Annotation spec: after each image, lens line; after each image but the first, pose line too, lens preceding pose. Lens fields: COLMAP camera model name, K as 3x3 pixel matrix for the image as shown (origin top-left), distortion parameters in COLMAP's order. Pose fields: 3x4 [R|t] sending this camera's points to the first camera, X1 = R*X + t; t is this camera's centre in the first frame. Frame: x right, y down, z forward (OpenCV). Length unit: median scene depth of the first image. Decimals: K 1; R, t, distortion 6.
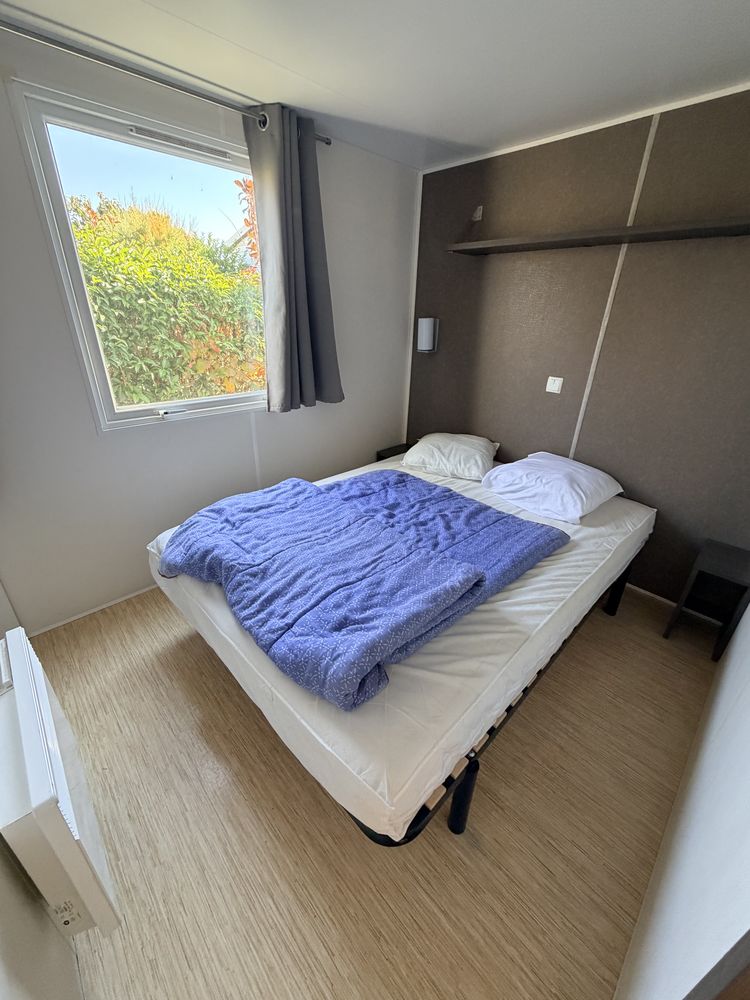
lens RADIAL K [[395.3, 0, 360.2], [0, 395.3, 498.6], [0, 0, 1]] dist [-0.001941, 0.000066]
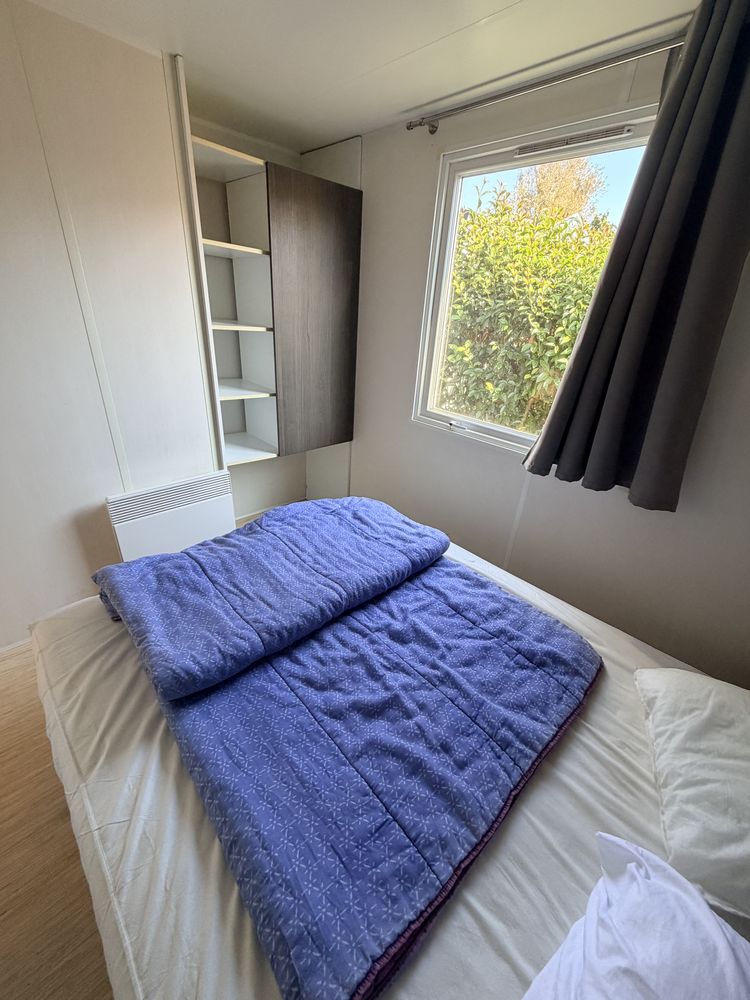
lens RADIAL K [[395.3, 0, 382.3], [0, 395.3, 496.7], [0, 0, 1]] dist [-0.001941, 0.000066]
pose [[0.034911, 0.417729, -0.907901, 0.588063], [-0.482805, 0.802461, 0.350651, -0.370477], [0.875032, 0.426097, 0.229696, 0.736512]]
